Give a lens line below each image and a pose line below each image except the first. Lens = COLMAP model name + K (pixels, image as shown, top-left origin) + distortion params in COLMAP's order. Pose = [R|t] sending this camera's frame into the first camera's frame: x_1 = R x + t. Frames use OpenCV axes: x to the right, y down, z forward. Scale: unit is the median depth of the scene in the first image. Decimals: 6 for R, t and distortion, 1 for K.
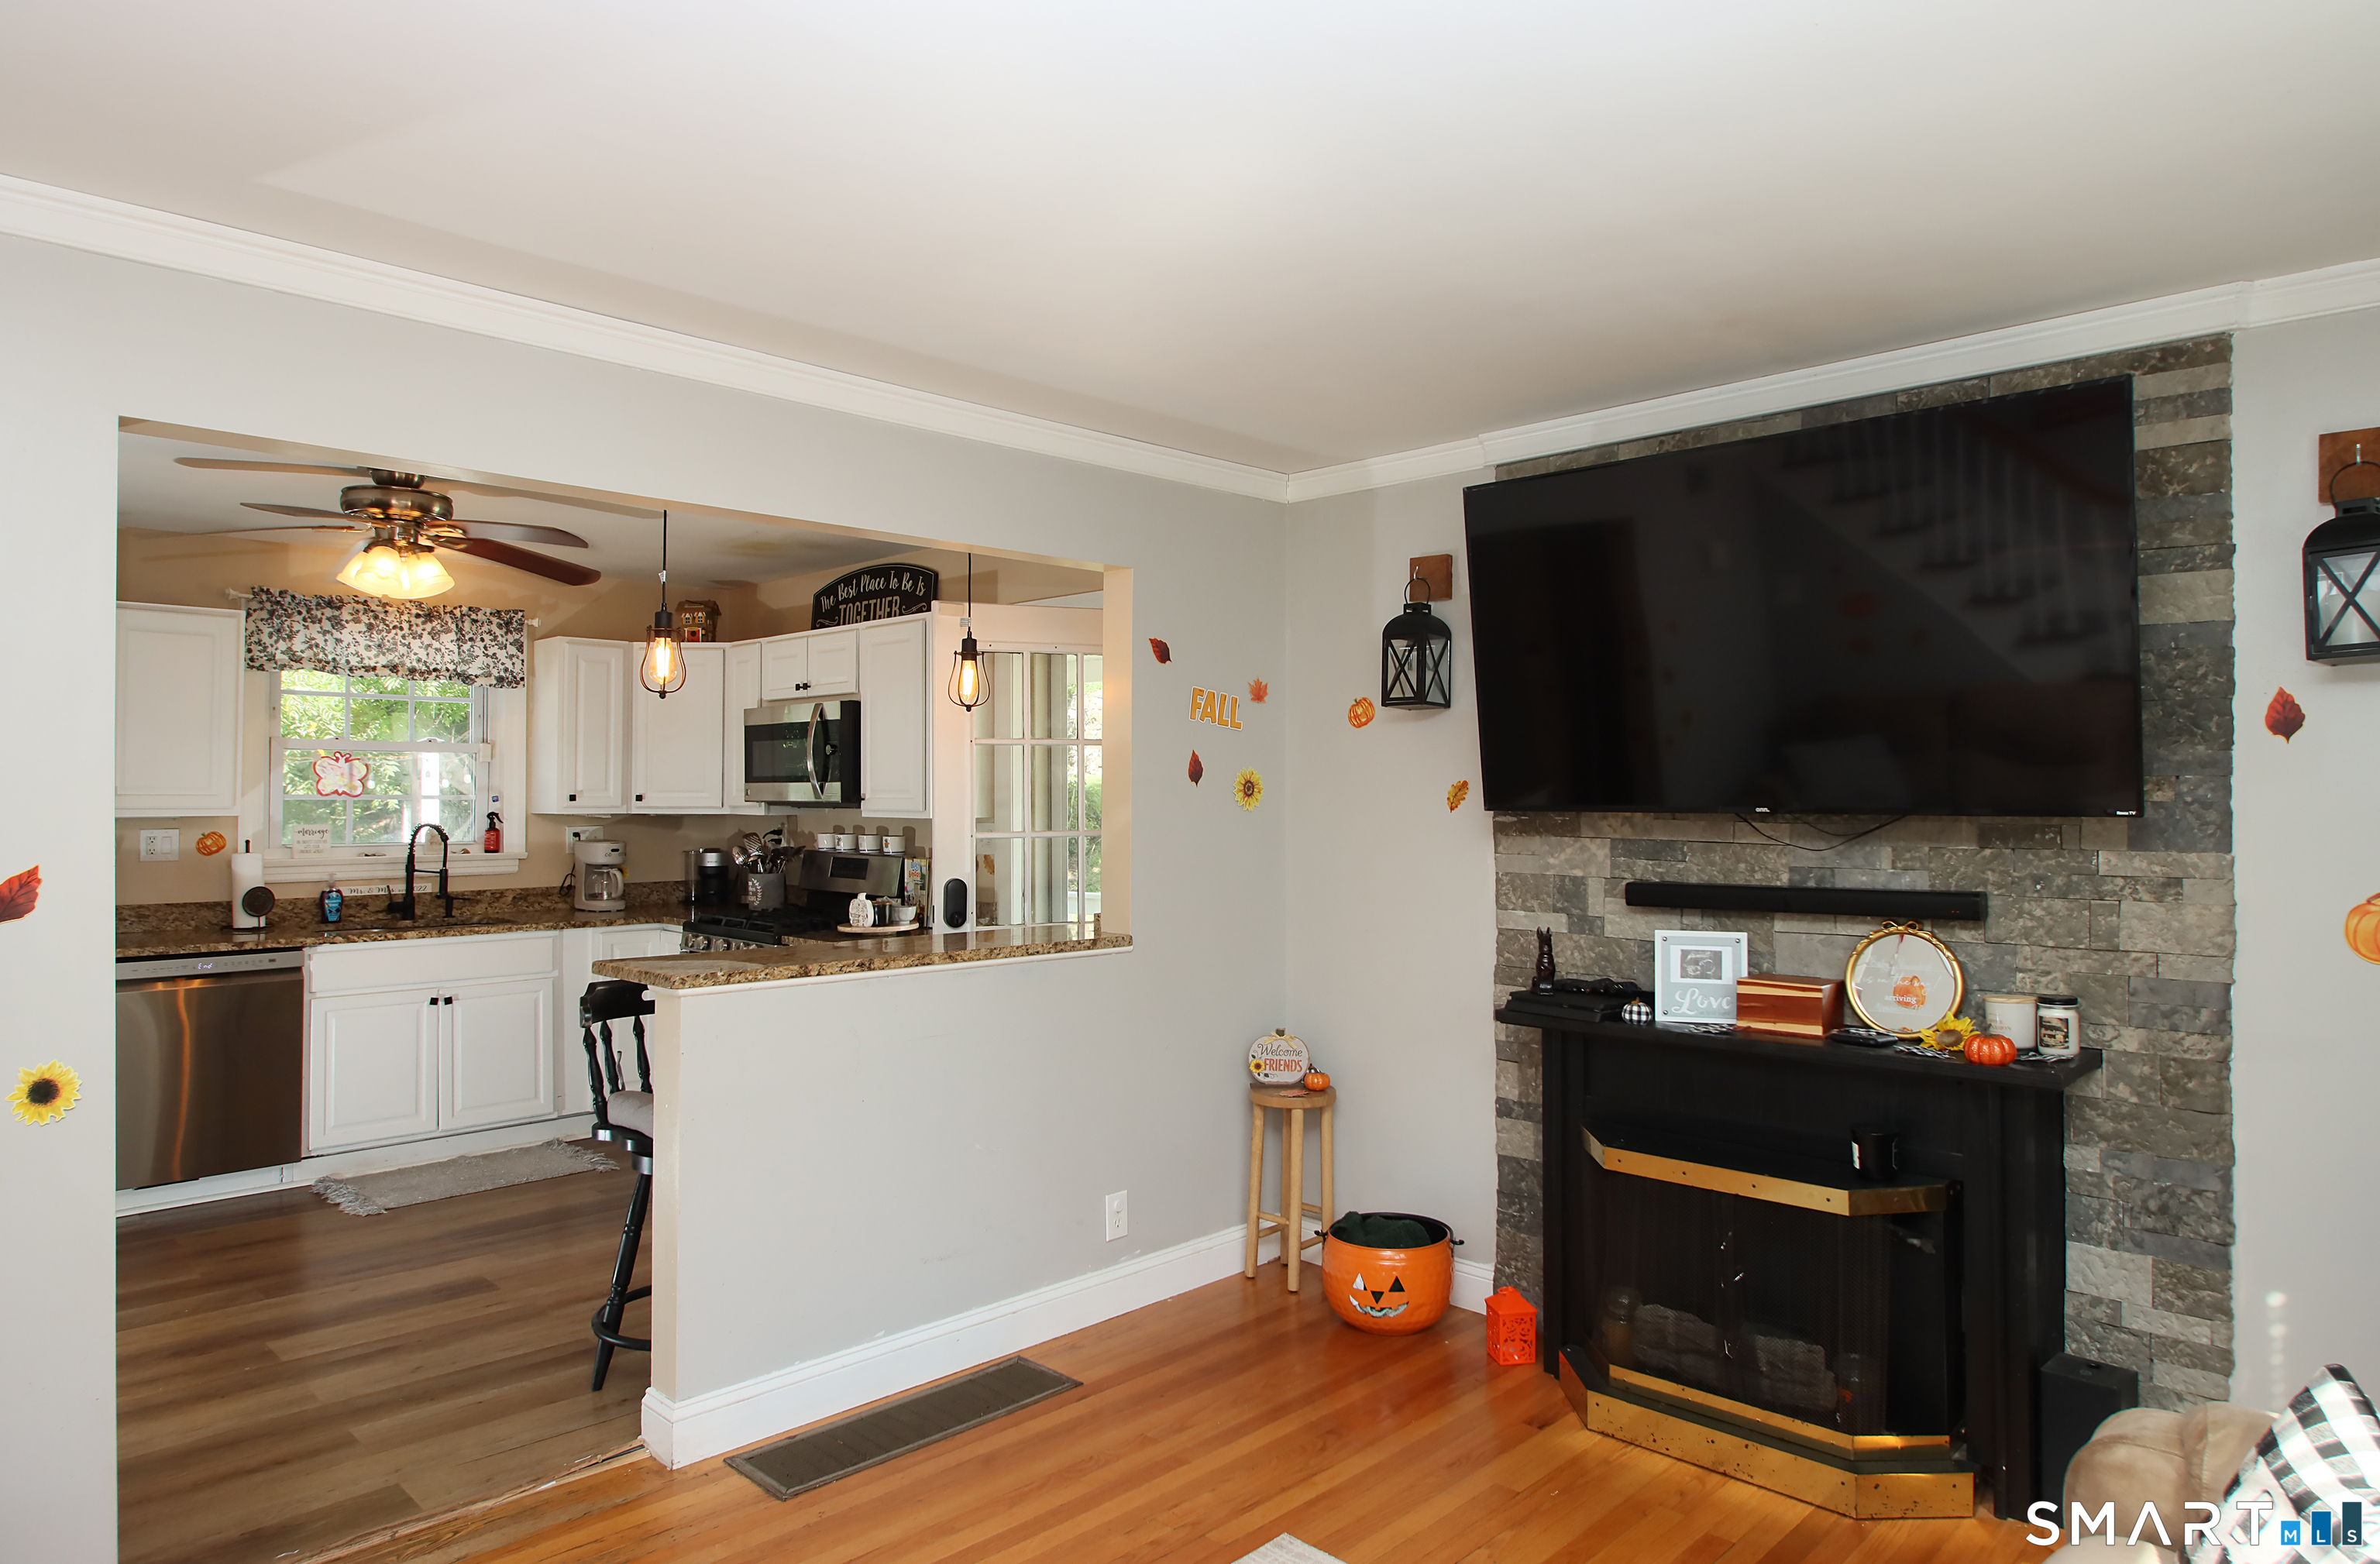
lens RADIAL K [[1439.5, 0, 1180.7], [0, 1439.5, 773.8], [0, 0, 1]] dist [-0.003589, -0.004670]
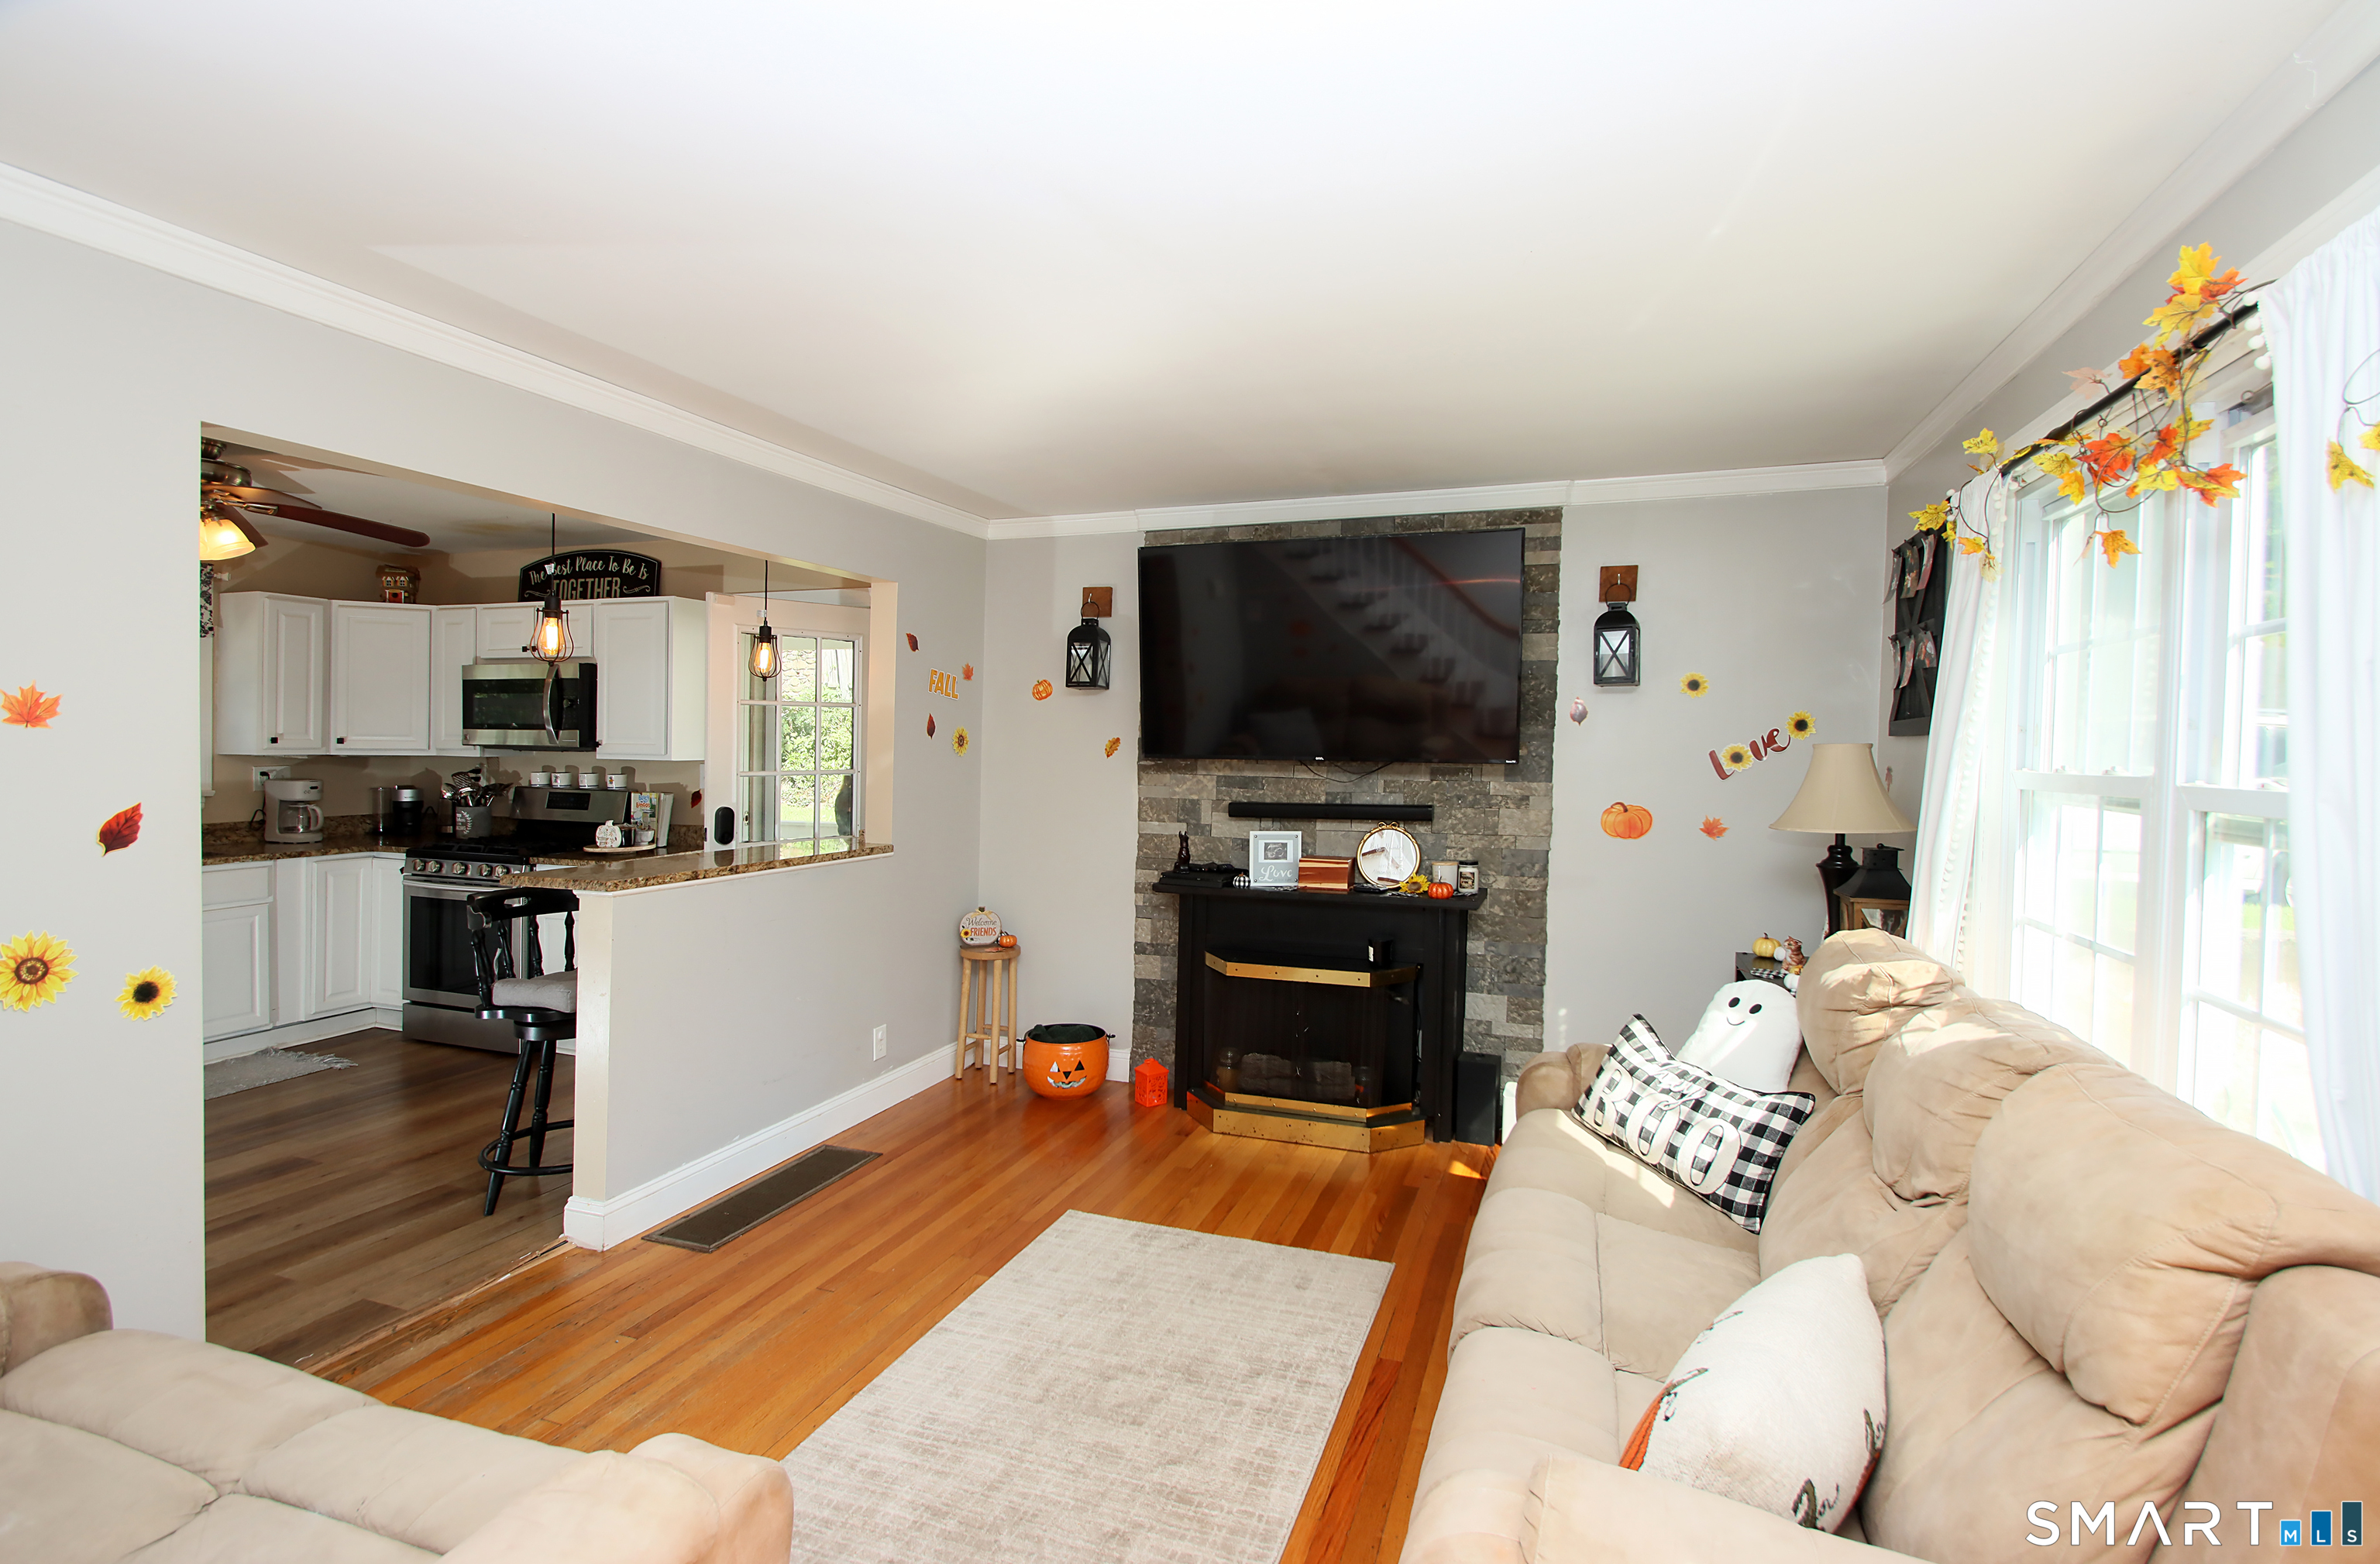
lens RADIAL K [[1169.7, 0, 1148.2], [0, 1169.7, 798.1], [0, 0, 1]] dist [0.017783, -0.000151]
pose [[0.912992, -0.010445, 0.407843, -0.207533], [-0.016270, 0.997945, 0.061980, -0.006481], [-0.407652, -0.063222, 0.910946, -0.108344]]
